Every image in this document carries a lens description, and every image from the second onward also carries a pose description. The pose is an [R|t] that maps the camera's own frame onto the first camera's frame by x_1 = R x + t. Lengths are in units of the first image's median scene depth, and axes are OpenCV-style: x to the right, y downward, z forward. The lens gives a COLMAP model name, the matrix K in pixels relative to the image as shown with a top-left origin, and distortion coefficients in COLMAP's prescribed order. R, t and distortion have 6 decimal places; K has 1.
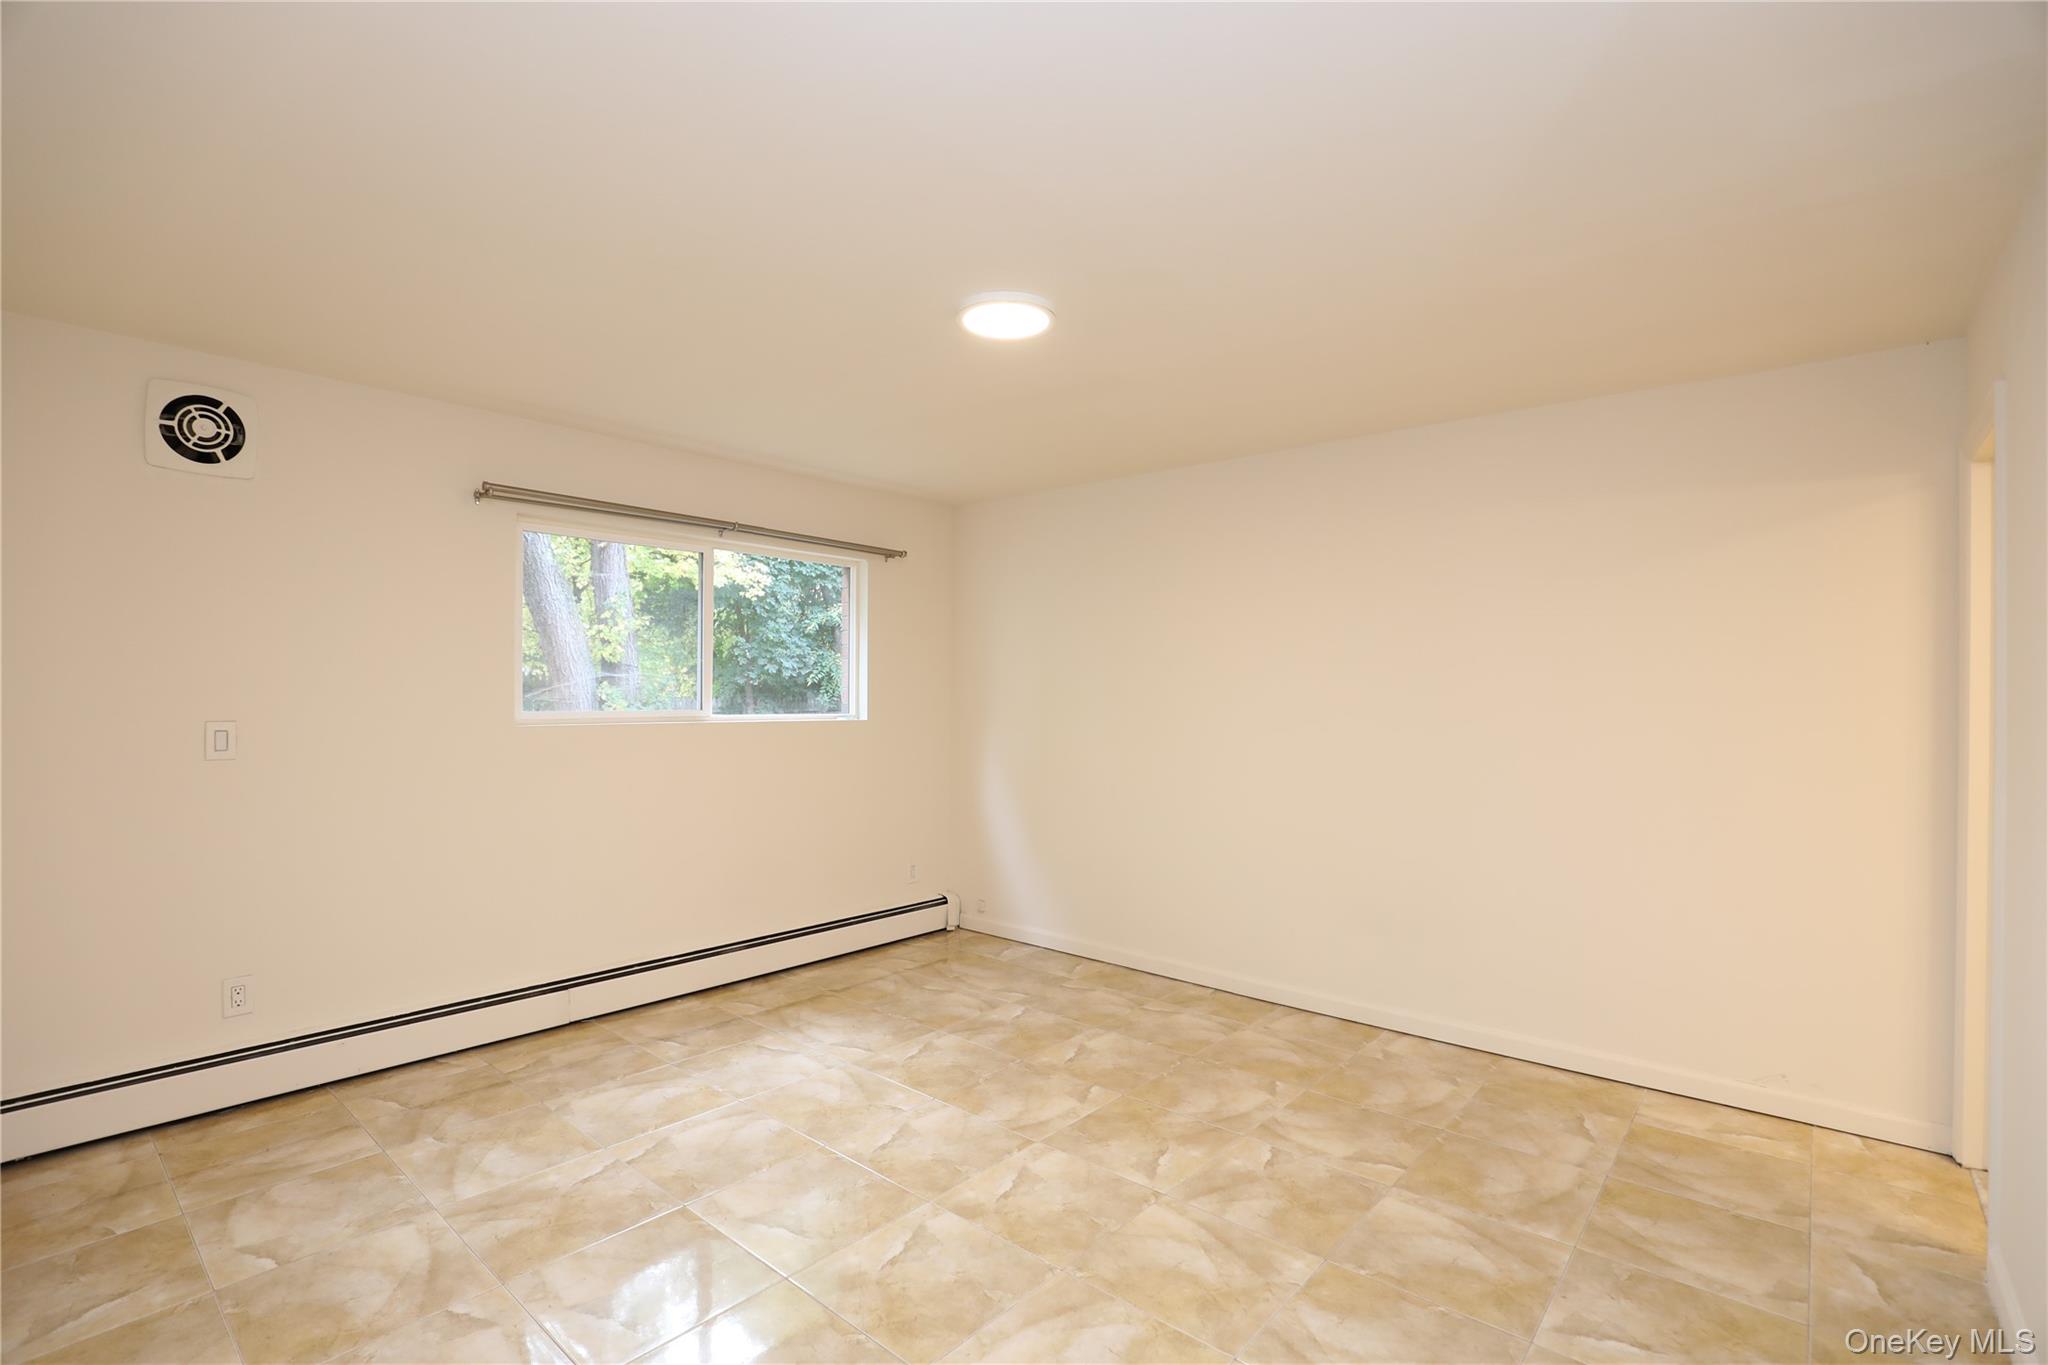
lens RADIAL K [[936.5, 0, 1020.4], [0, 936.5, 692.2], [0, 0, 1]] dist [-0.020639, 0.001318]
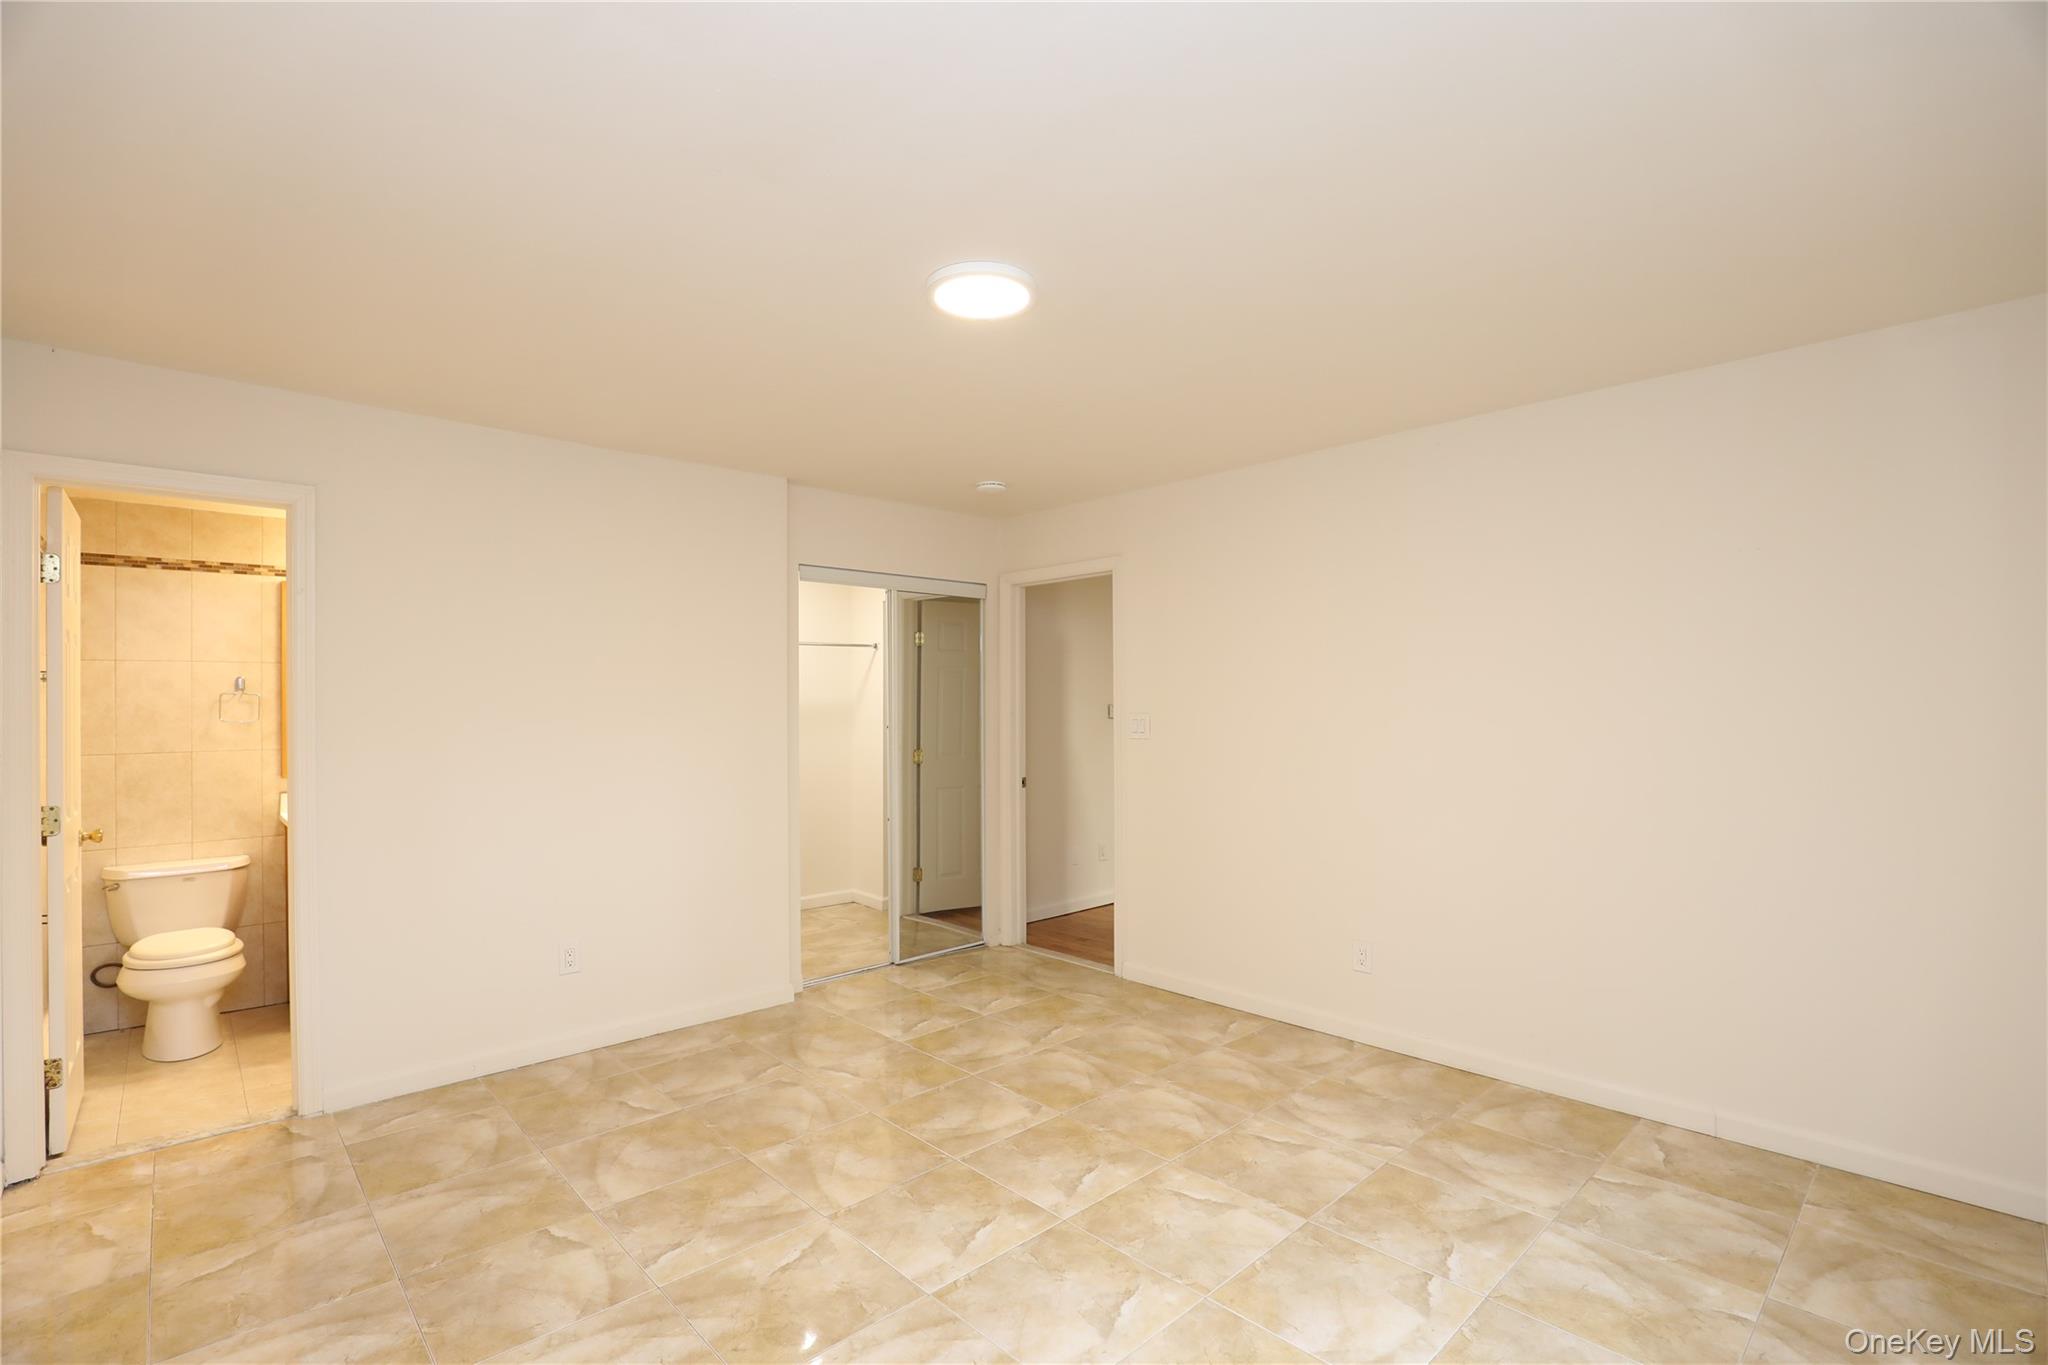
lens RADIAL K [[936.5, 0, 1020.4], [0, 936.5, 692.2], [0, 0, 1]] dist [-0.020639, 0.001318]
pose [[-0.994850, -0.000364, 0.101361, -0.132560], [-0.001354, 0.999952, -0.009698, -0.004836], [-0.101352, -0.009786, -0.994802, 1.737695]]
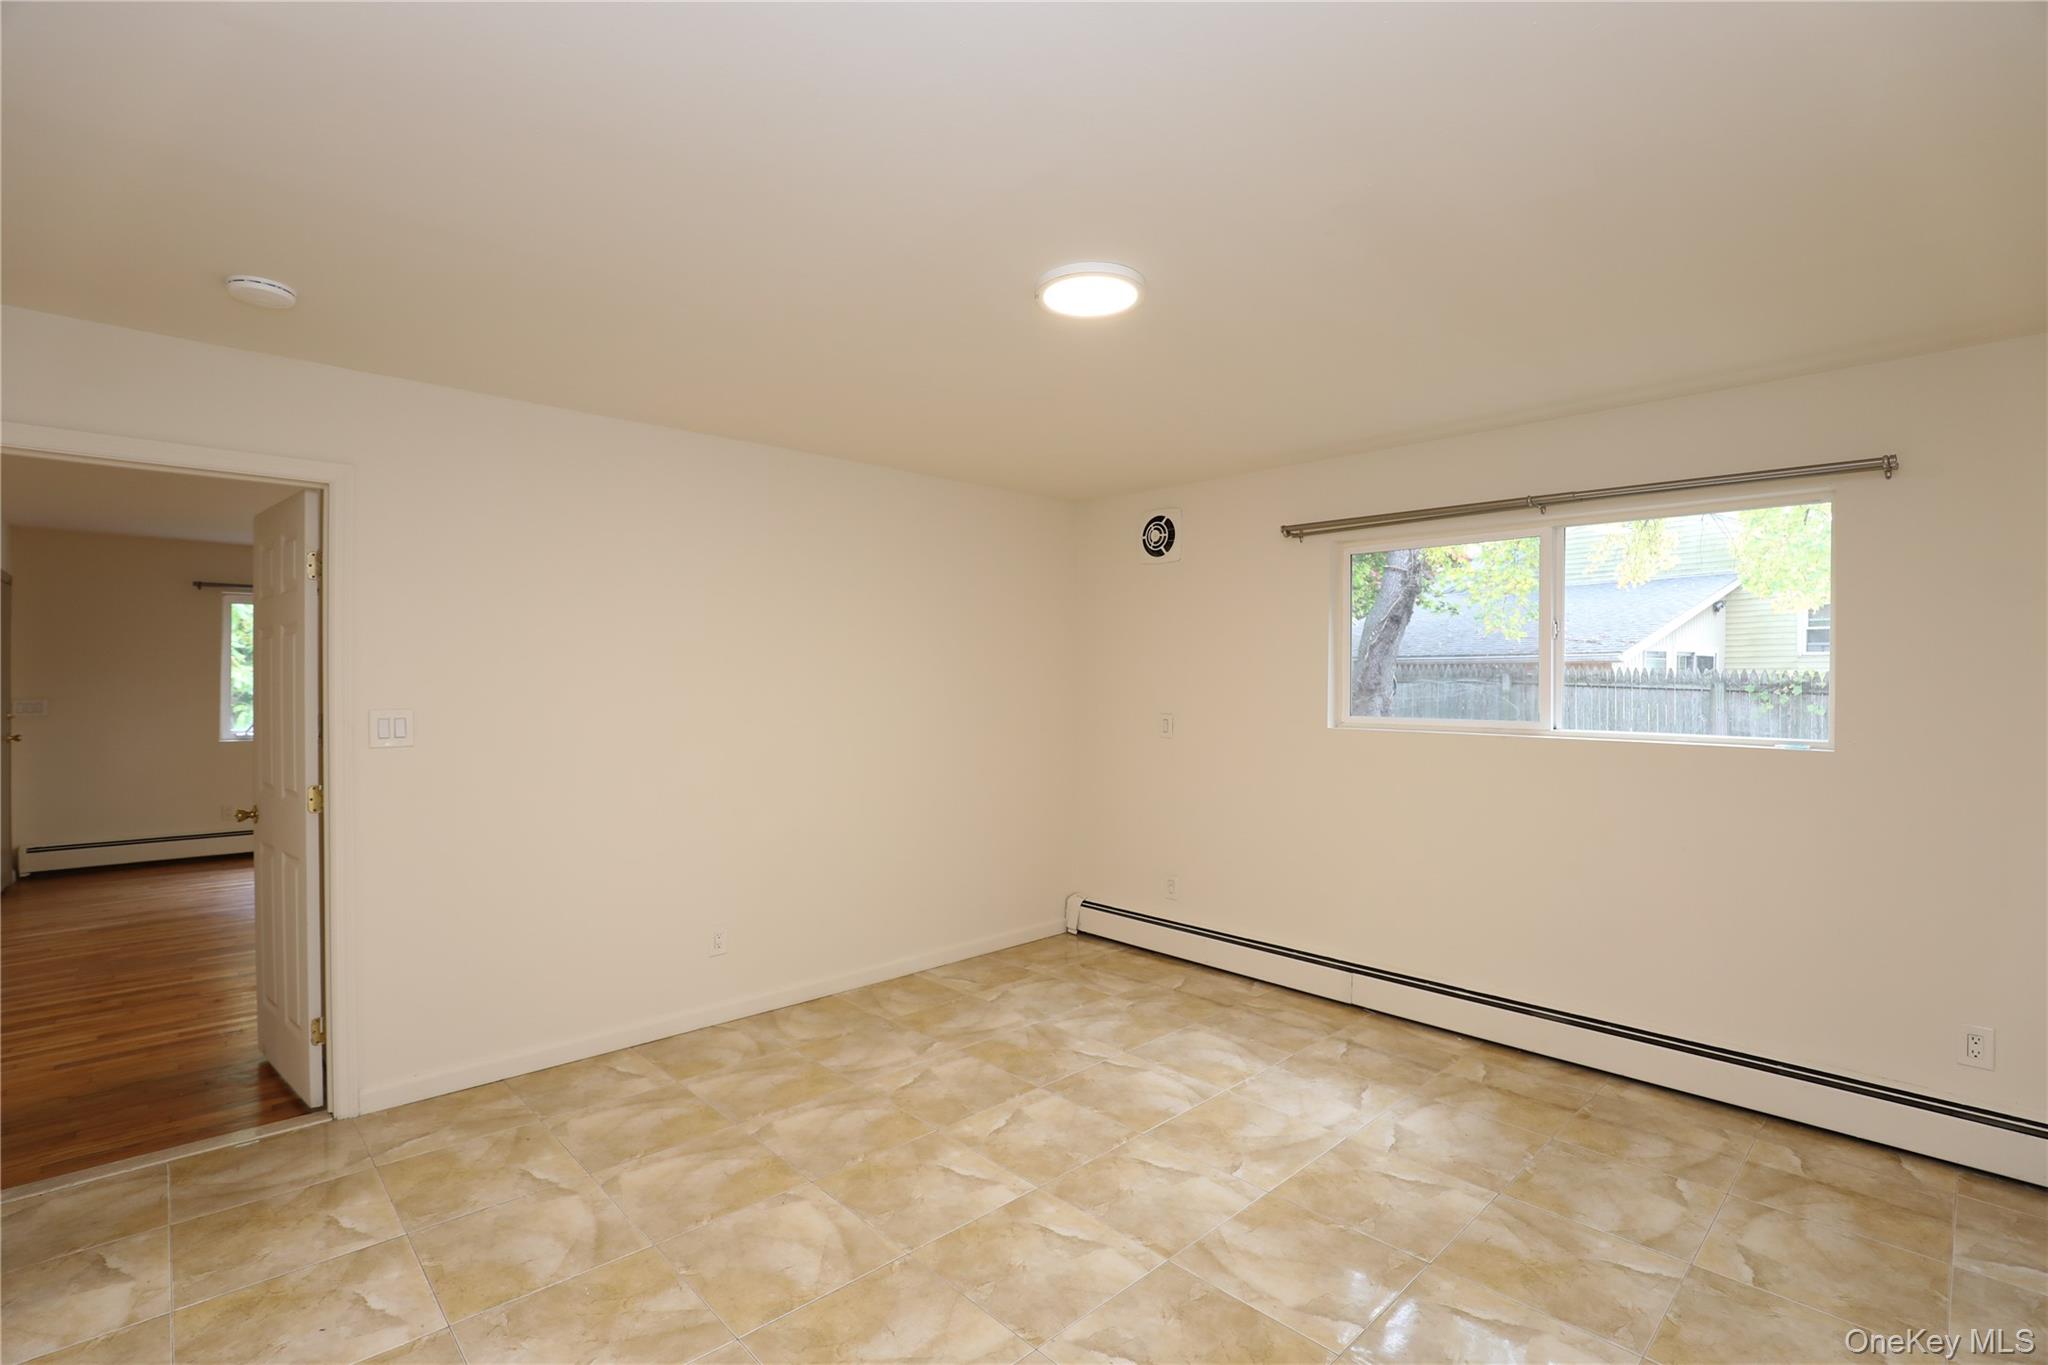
lens RADIAL K [[936.5, 0, 1020.4], [0, 936.5, 692.2], [0, 0, 1]] dist [-0.020639, 0.001318]
pose [[-0.095223, 0.001098, -0.995455, 0.819060], [-0.006522, 0.999977, 0.001726, -0.007736], [0.995435, 0.006657, -0.095213, 0.935947]]
